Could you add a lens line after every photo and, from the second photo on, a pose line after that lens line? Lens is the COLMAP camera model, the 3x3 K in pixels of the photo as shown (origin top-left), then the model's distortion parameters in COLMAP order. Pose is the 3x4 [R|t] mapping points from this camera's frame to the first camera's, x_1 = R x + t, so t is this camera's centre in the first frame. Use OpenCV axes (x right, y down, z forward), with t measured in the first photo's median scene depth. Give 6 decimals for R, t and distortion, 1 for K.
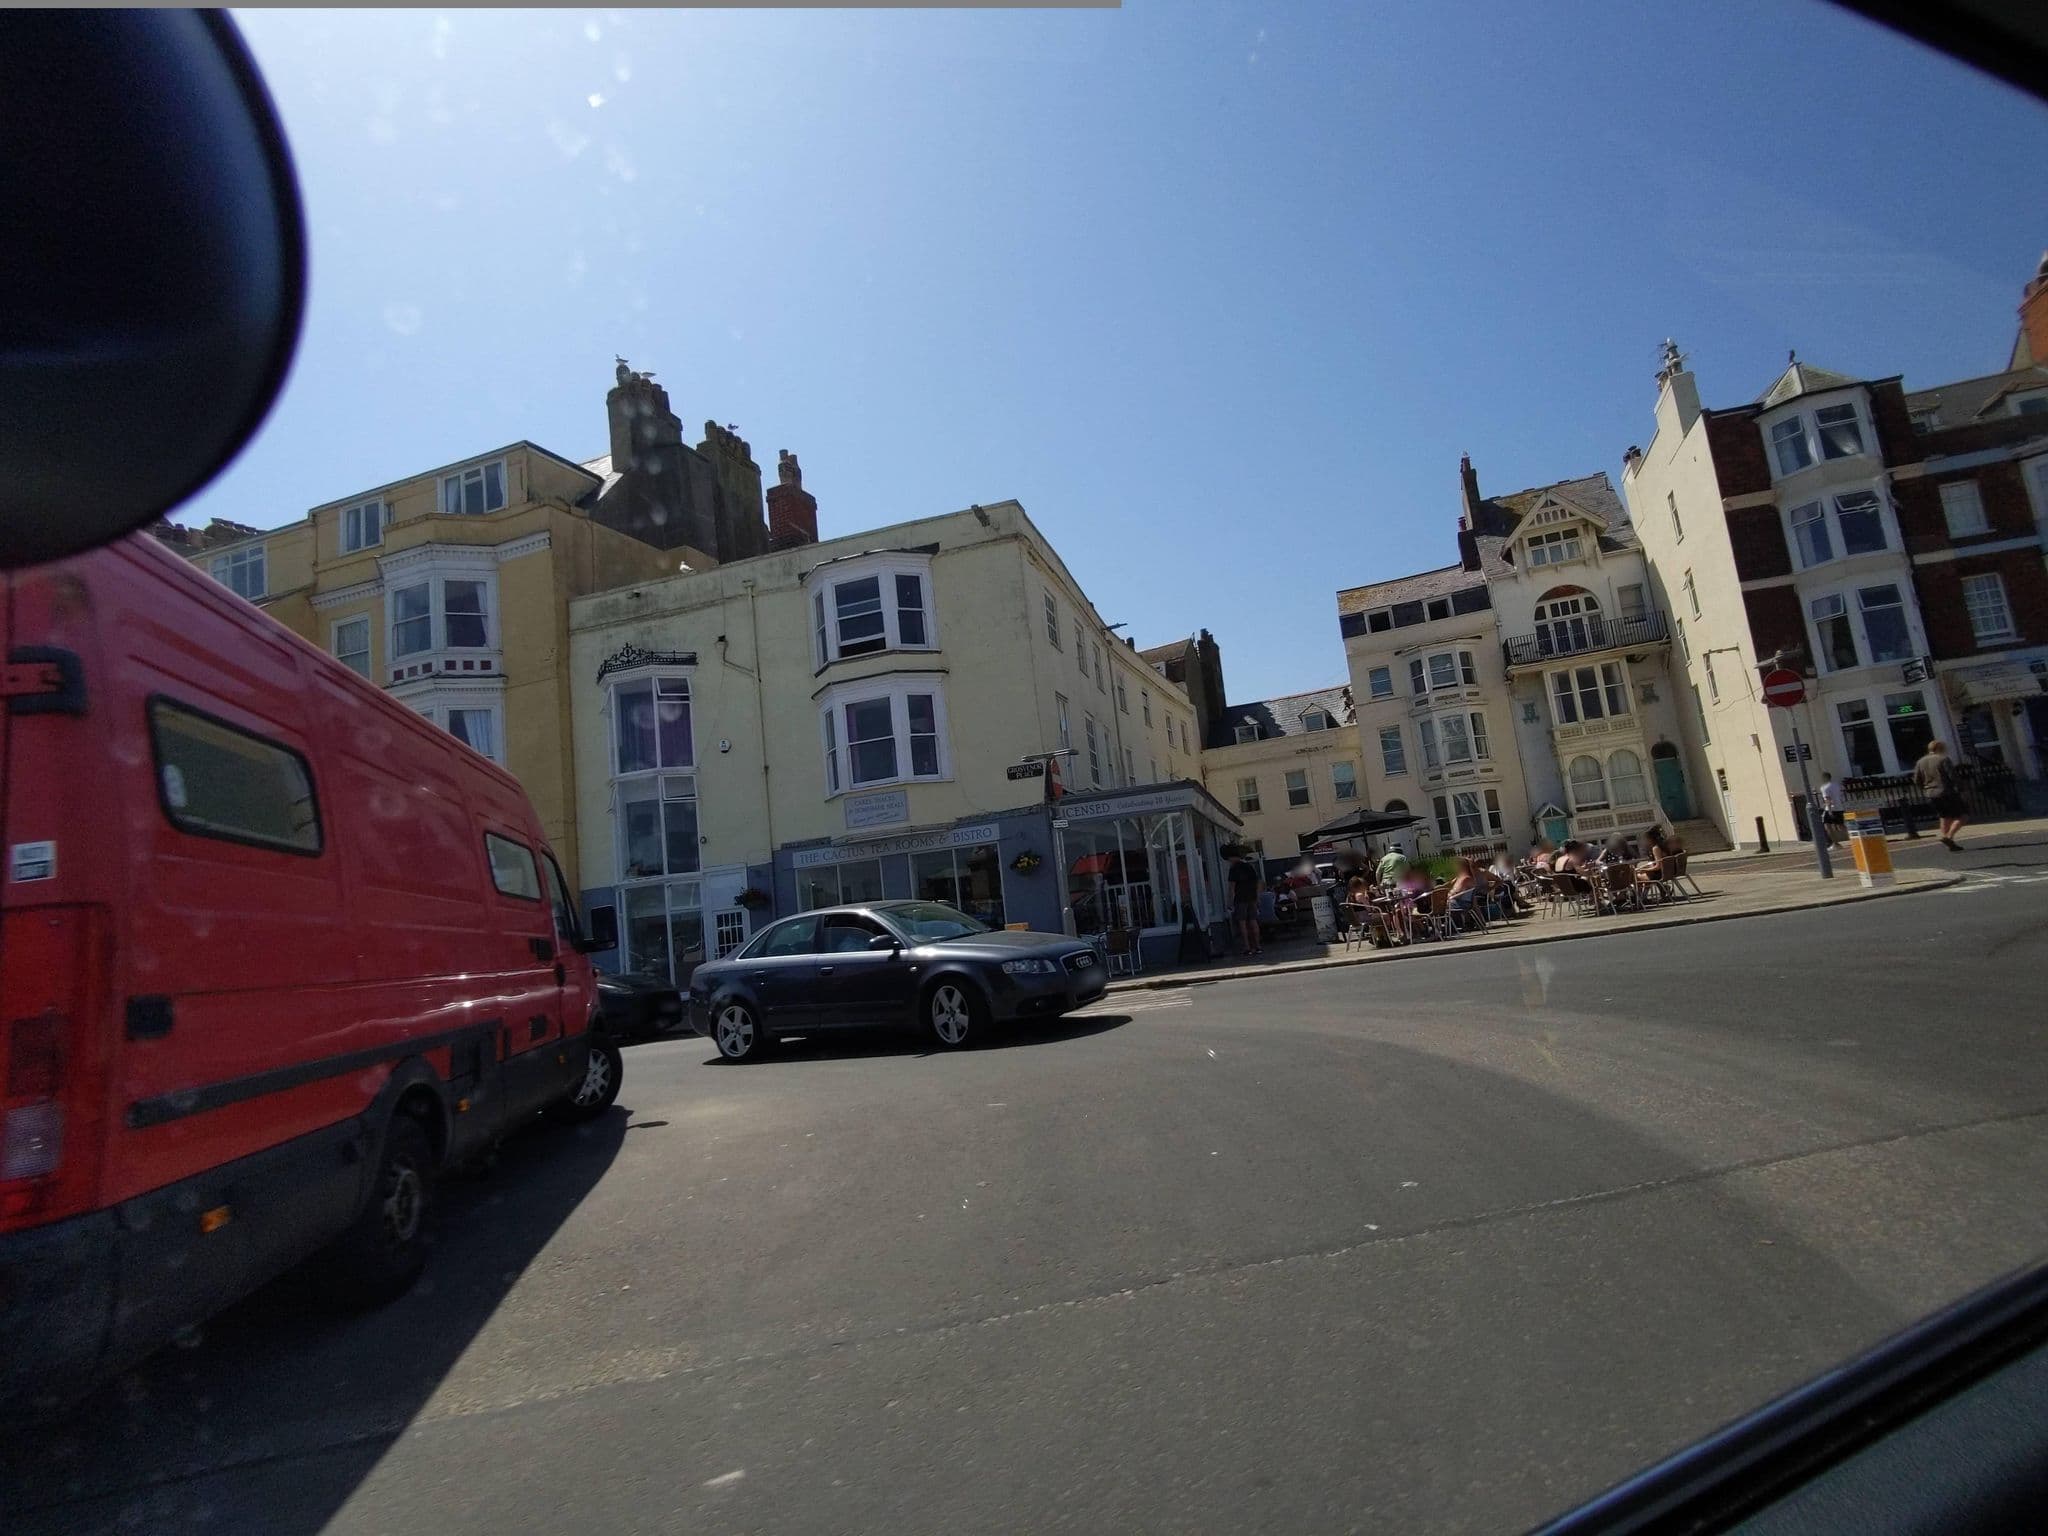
lens RADIAL K [[1008.7, 0, 1024.0], [0, 1008.7, 768.0], [0, 0, 1]] dist [0.002003, -0.000219]
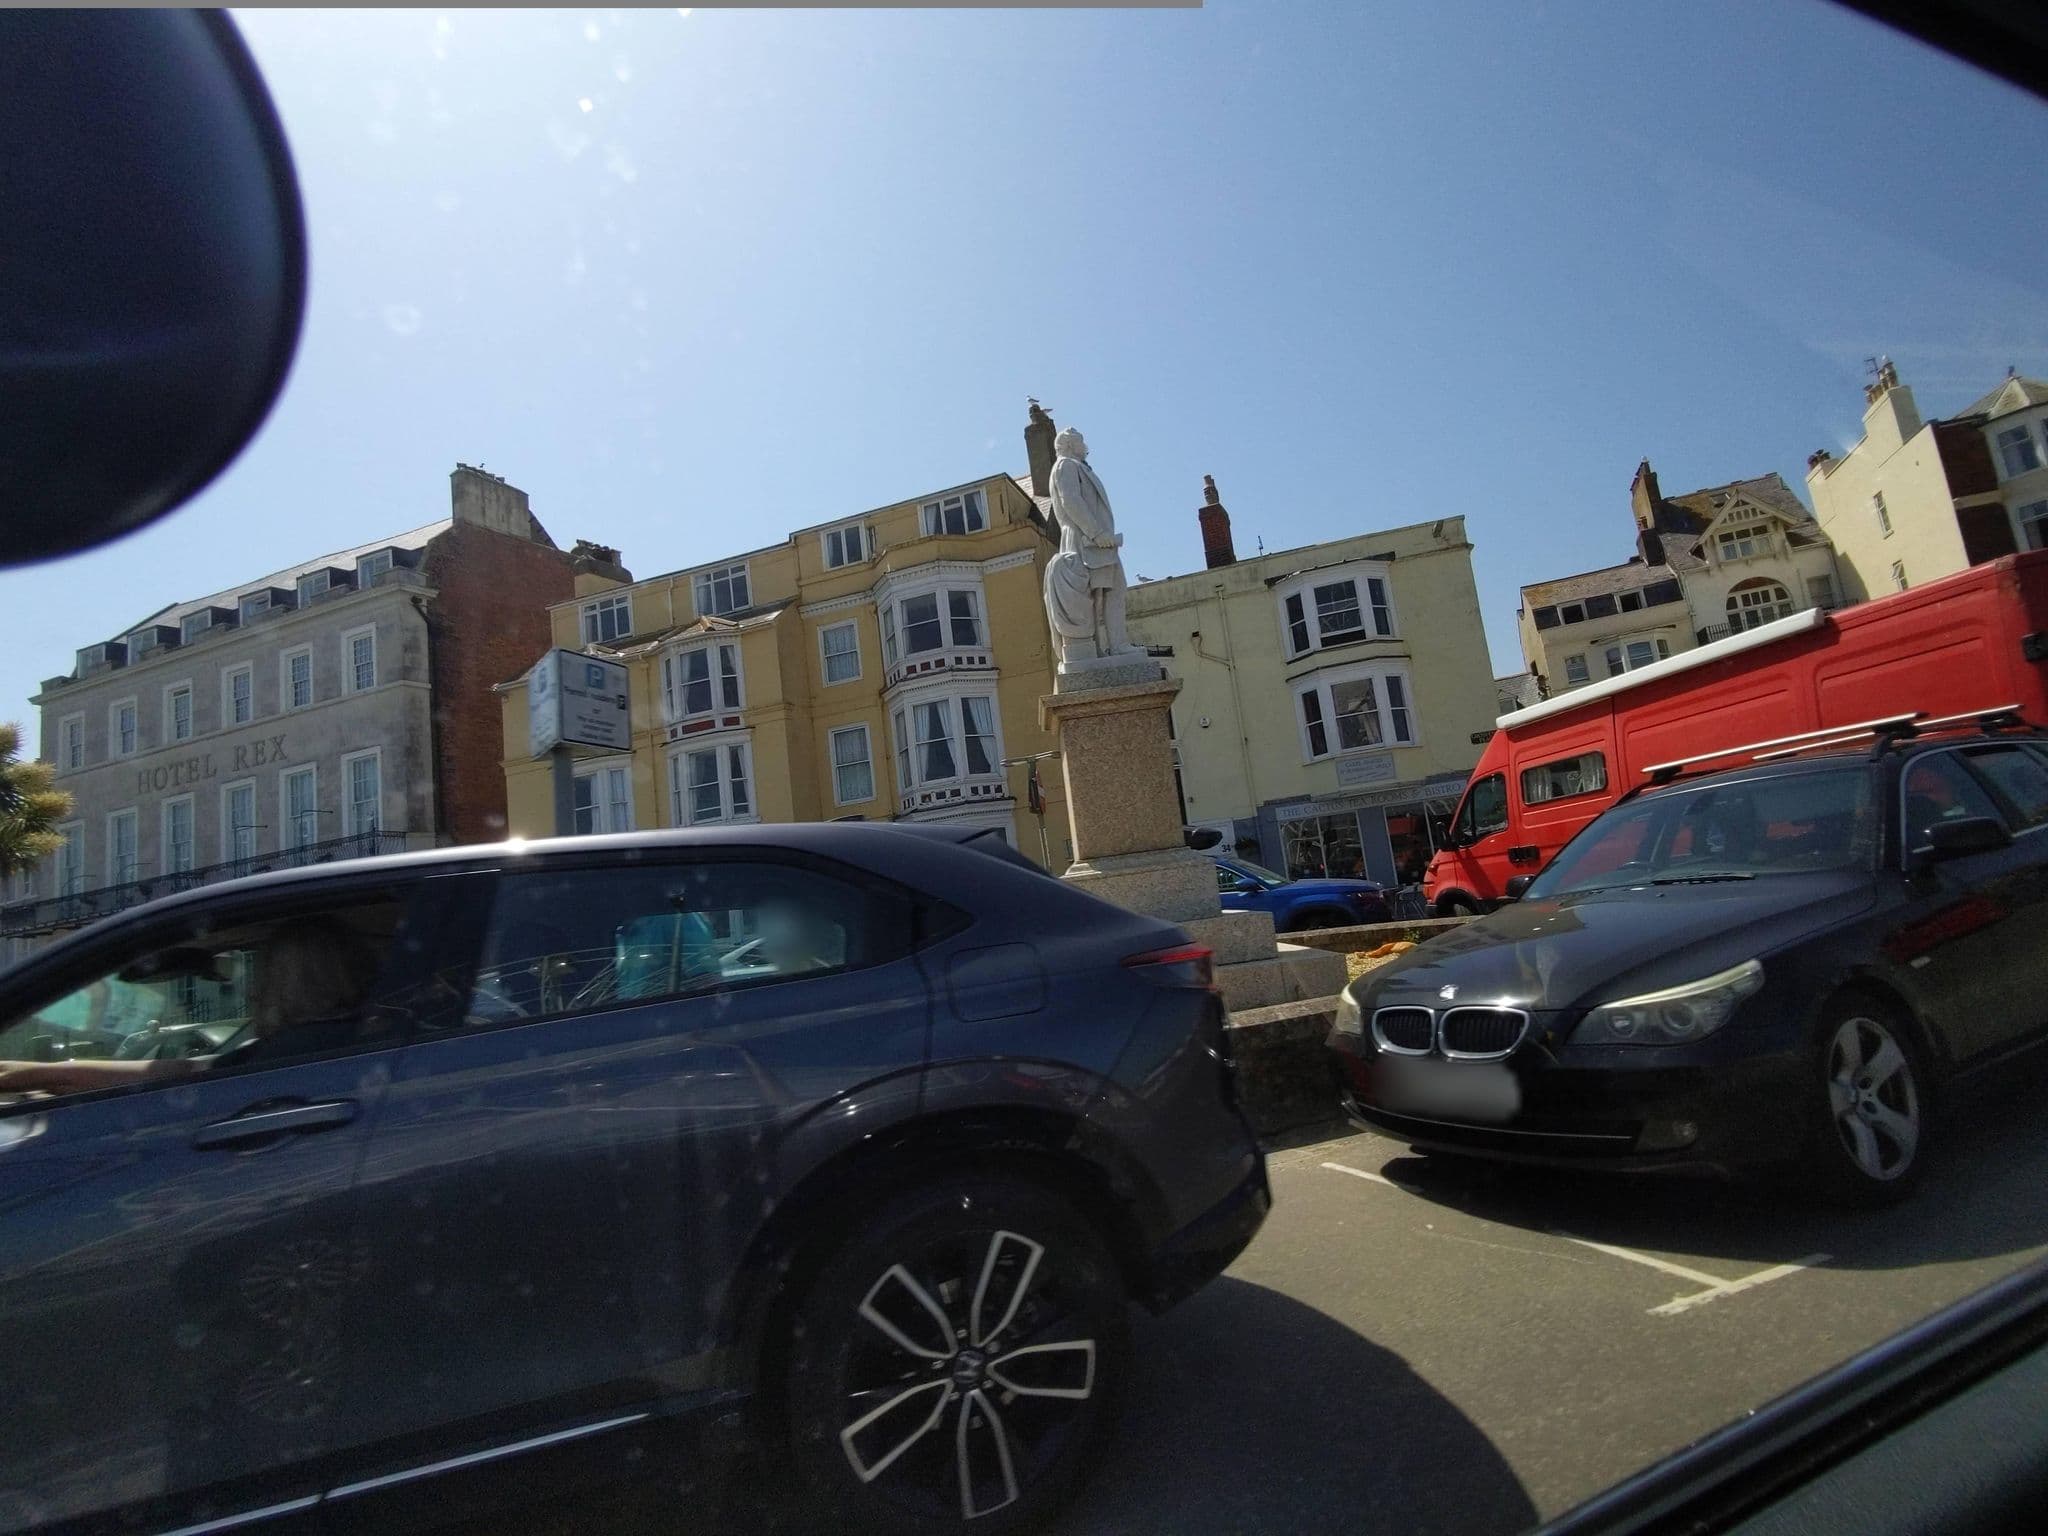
lens RADIAL K [[1008.7, 0, 1024.0], [0, 1008.7, 768.0], [0, 0, 1]] dist [0.002003, -0.000219]
pose [[0.999802, -0.016658, -0.010881, -0.425321], [0.016627, 0.999857, -0.002932, 0.027776], [0.010928, 0.002751, 0.999936, -0.181184]]
